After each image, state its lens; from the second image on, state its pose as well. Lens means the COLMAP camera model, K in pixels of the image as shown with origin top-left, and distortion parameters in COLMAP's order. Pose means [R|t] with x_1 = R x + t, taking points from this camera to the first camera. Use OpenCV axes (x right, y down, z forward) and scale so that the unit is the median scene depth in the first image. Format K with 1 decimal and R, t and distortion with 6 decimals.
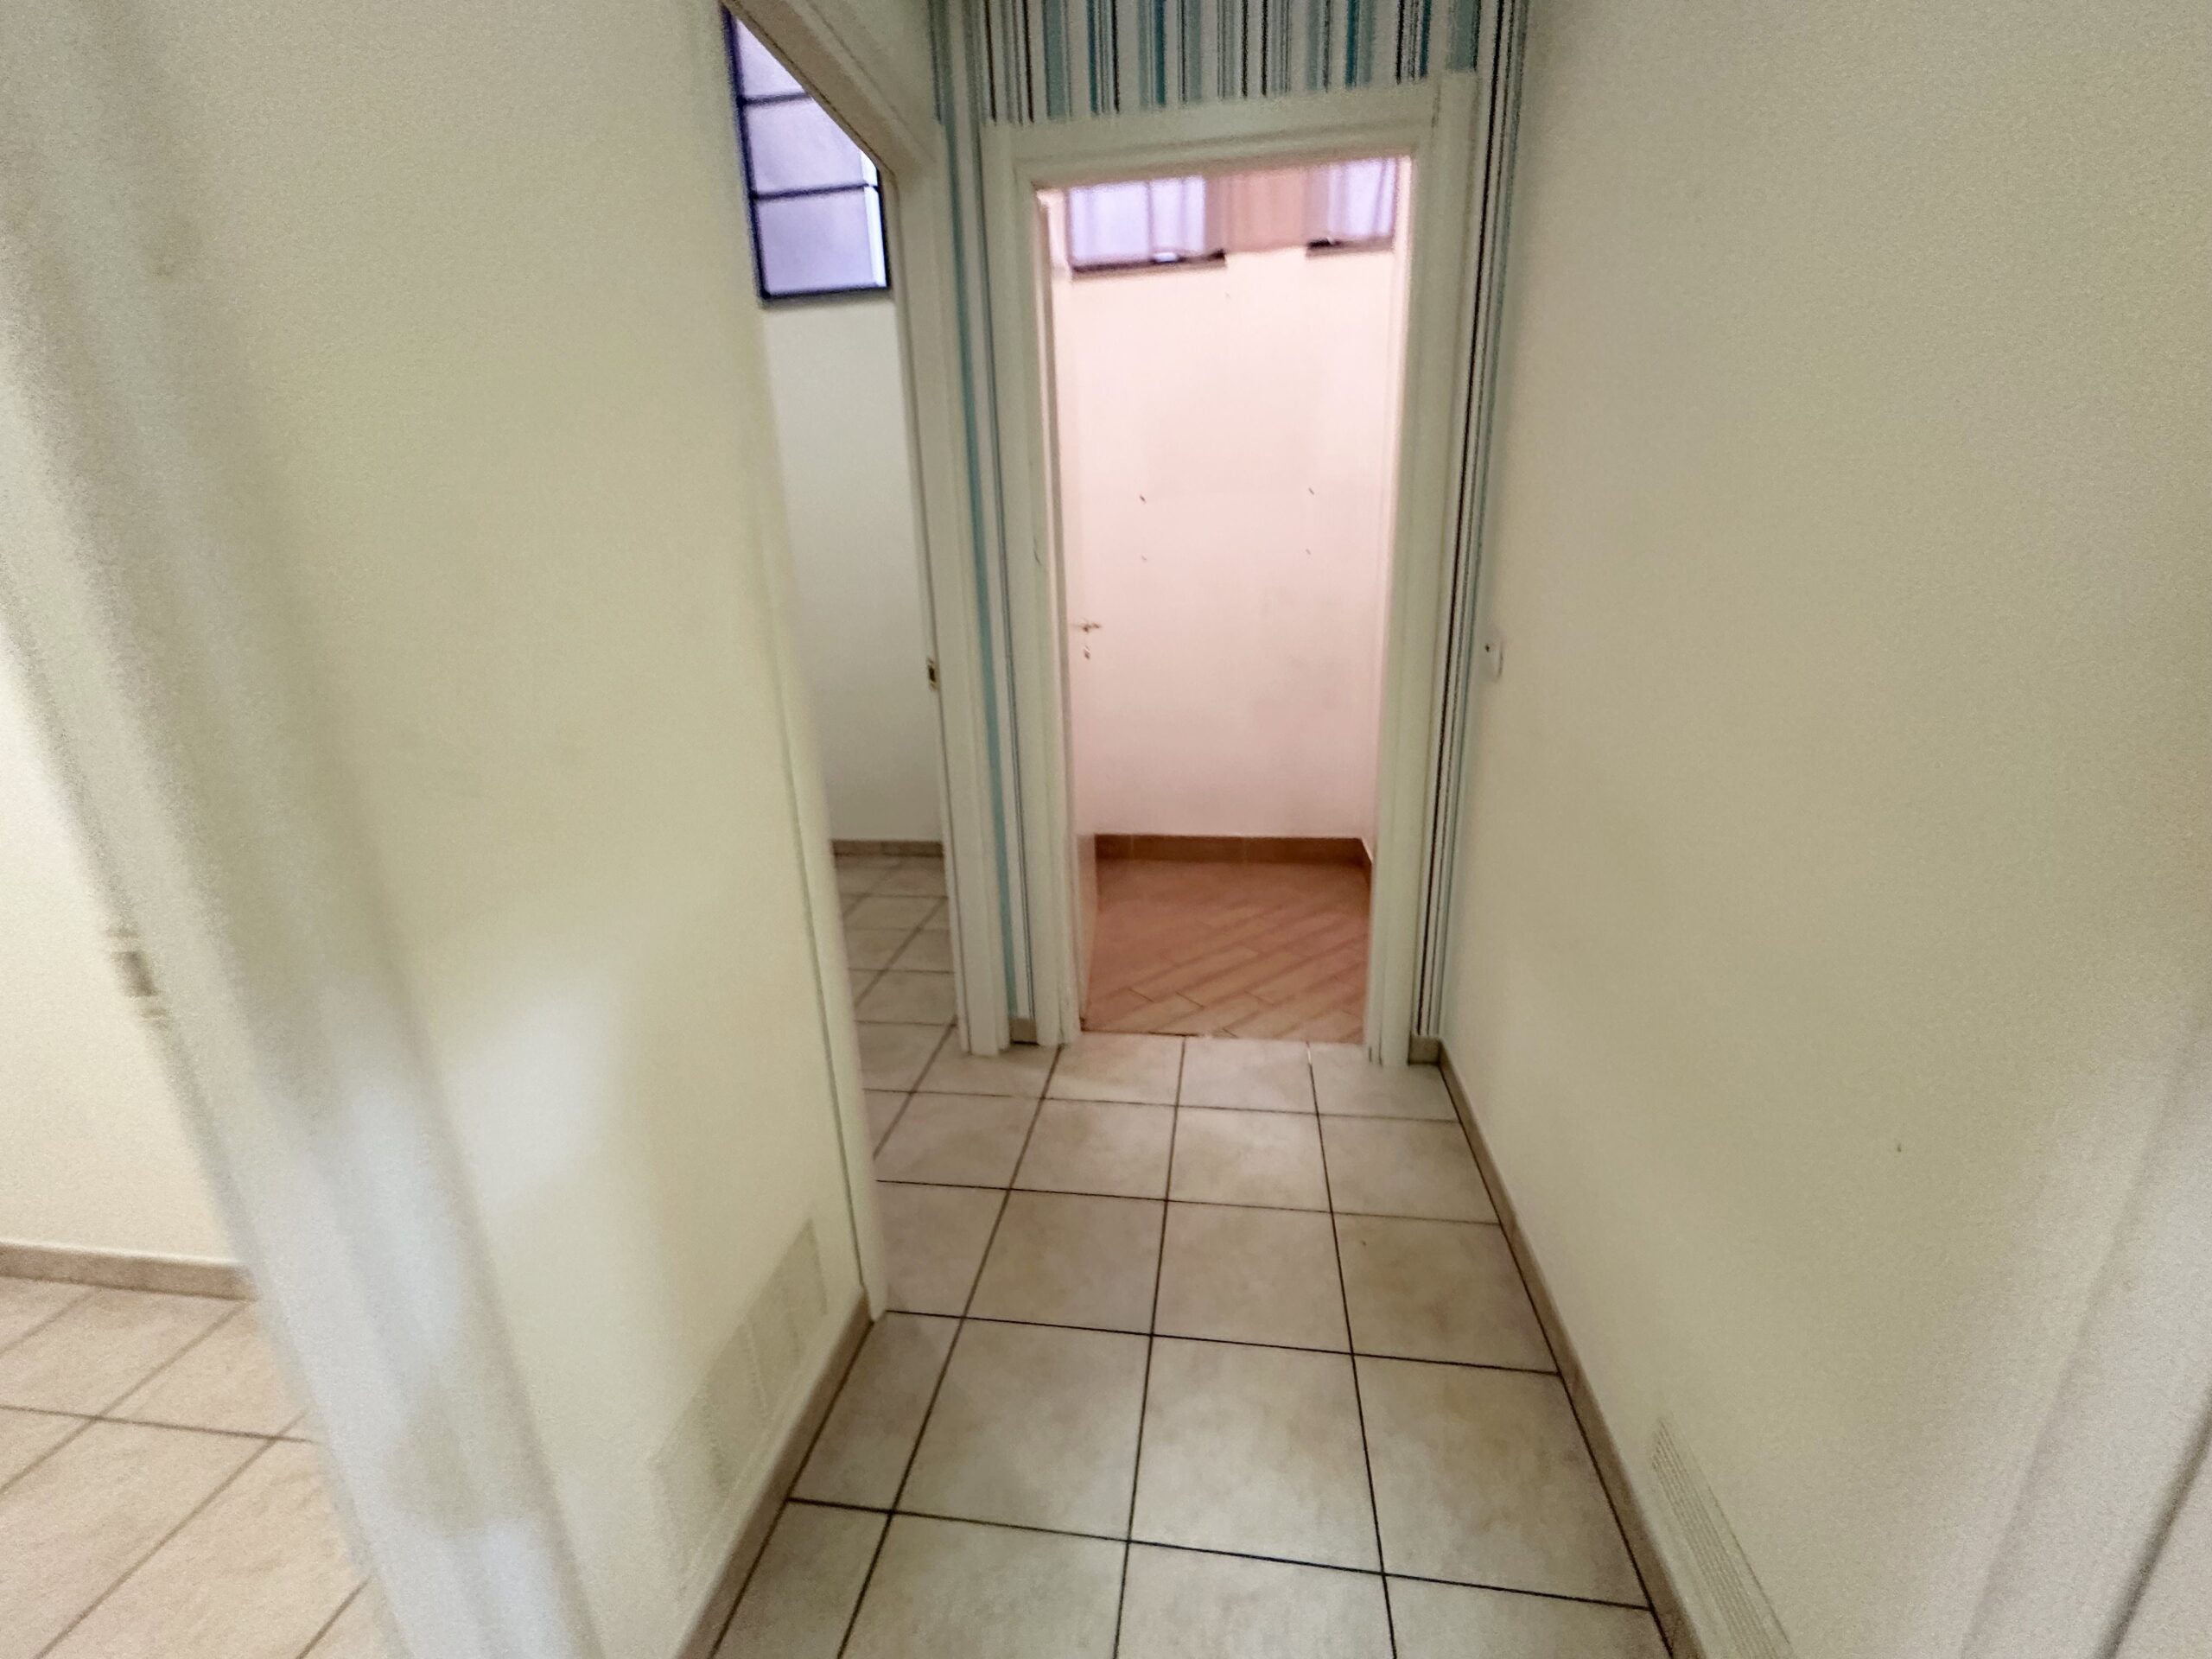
lens RADIAL K [[876.5, 0, 1149.9], [0, 876.5, 826.5], [0, 0, 1]] dist [-0.007252, 0.001171]
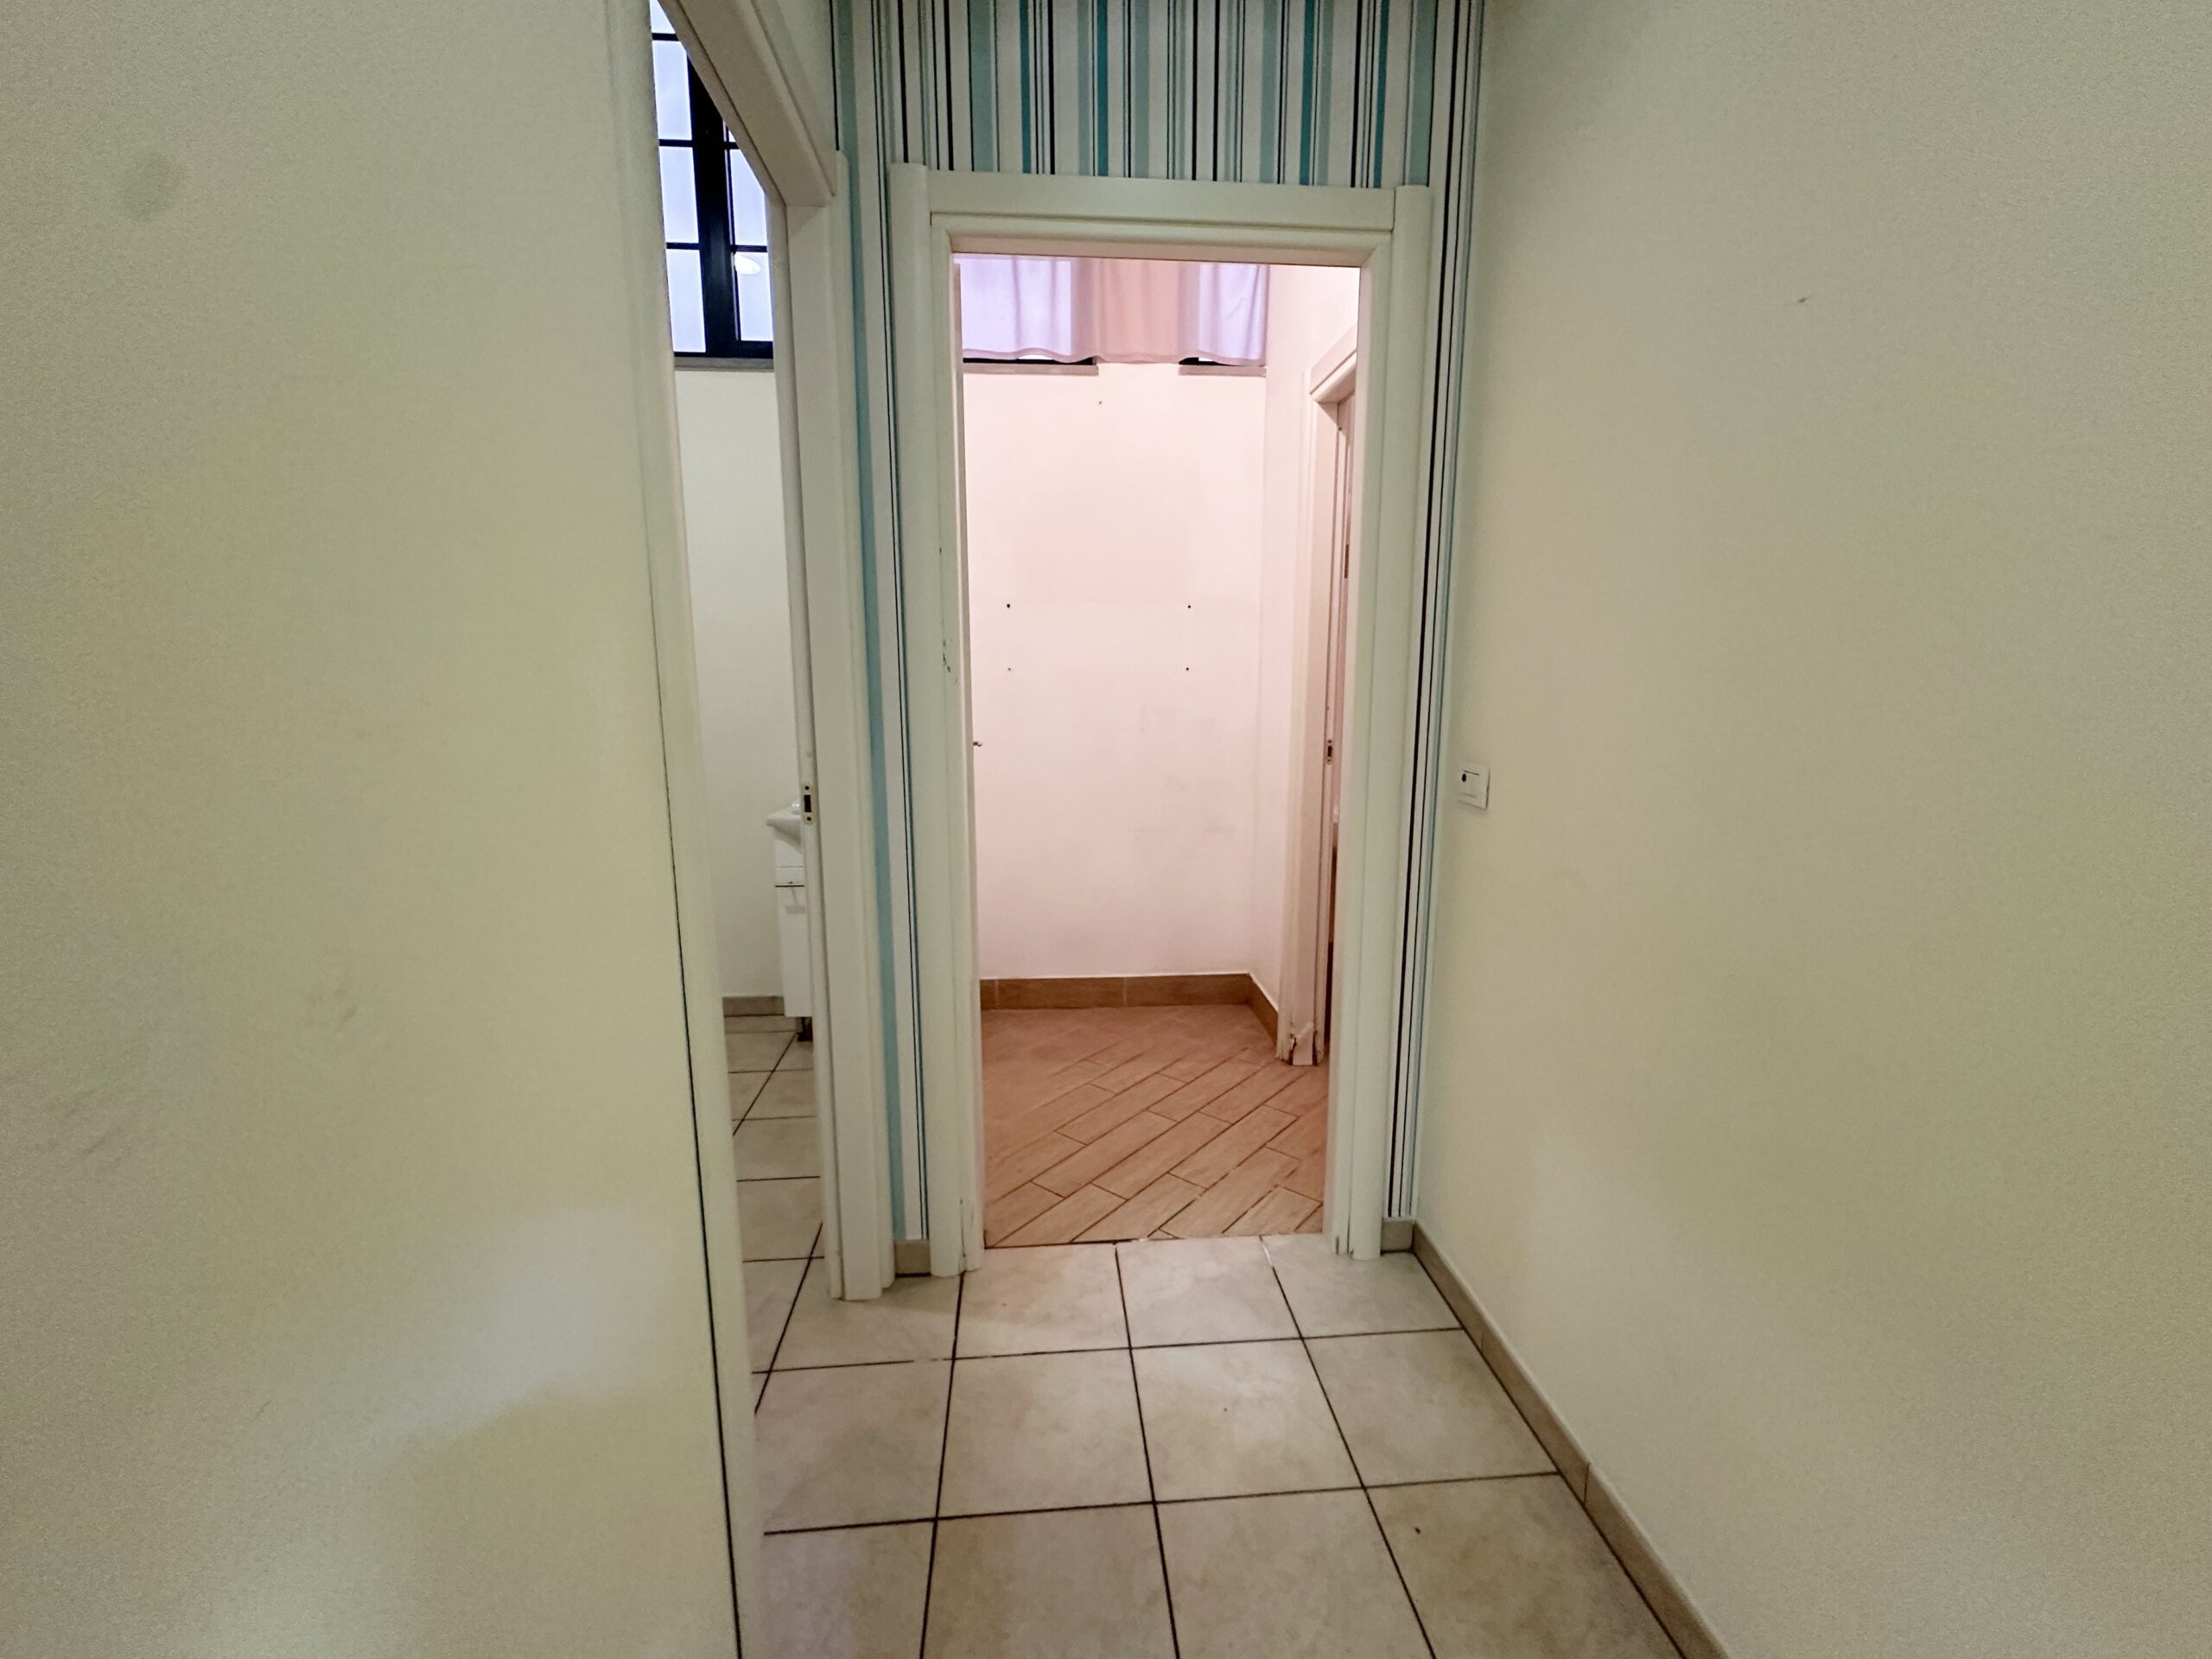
lens RADIAL K [[876.5, 0, 1108.1], [0, 876.5, 831.7], [0, 0, 1]] dist [-0.007252, 0.001171]
pose [[0.975992, -0.004966, 0.217749, -0.143986], [0.030887, 0.992792, -0.115801, -0.045797], [-0.215604, 0.119746, 0.969111, 0.173539]]
